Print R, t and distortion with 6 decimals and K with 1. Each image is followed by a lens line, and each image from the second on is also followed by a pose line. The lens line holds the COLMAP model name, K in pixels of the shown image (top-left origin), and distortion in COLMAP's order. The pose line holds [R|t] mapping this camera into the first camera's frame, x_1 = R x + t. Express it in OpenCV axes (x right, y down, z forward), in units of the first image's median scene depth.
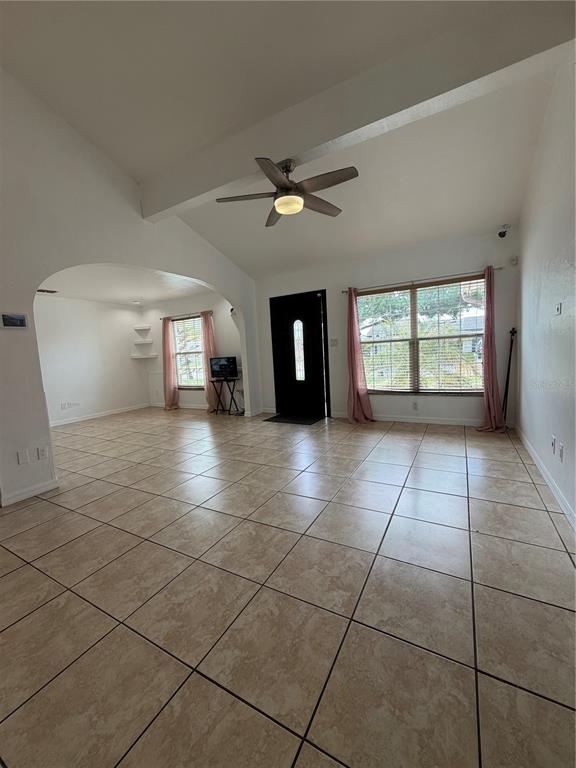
lens RADIAL K [[309.0, 0, 288.0], [0, 309.0, 384.0], [0, 0, 1]] dist [-0.019174, -0.000067]
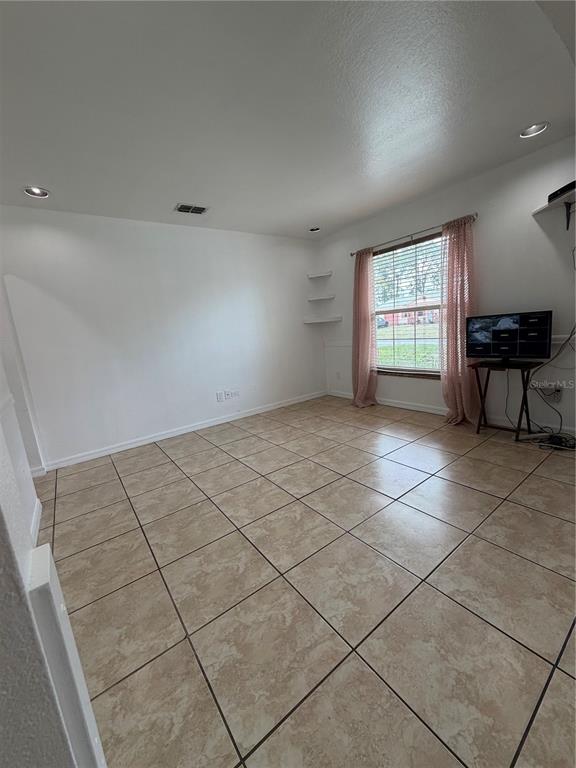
lens RADIAL K [[307.6, 0, 288.0], [0, 307.6, 384.0], [0, 0, 1]] dist [0.016092, 0.000196]
pose [[0.913189, 0.048646, -0.404623, -0.276763], [-0.002396, 0.993474, 0.114033, -0.030995], [0.407530, -0.103164, 0.907346, 0.389857]]
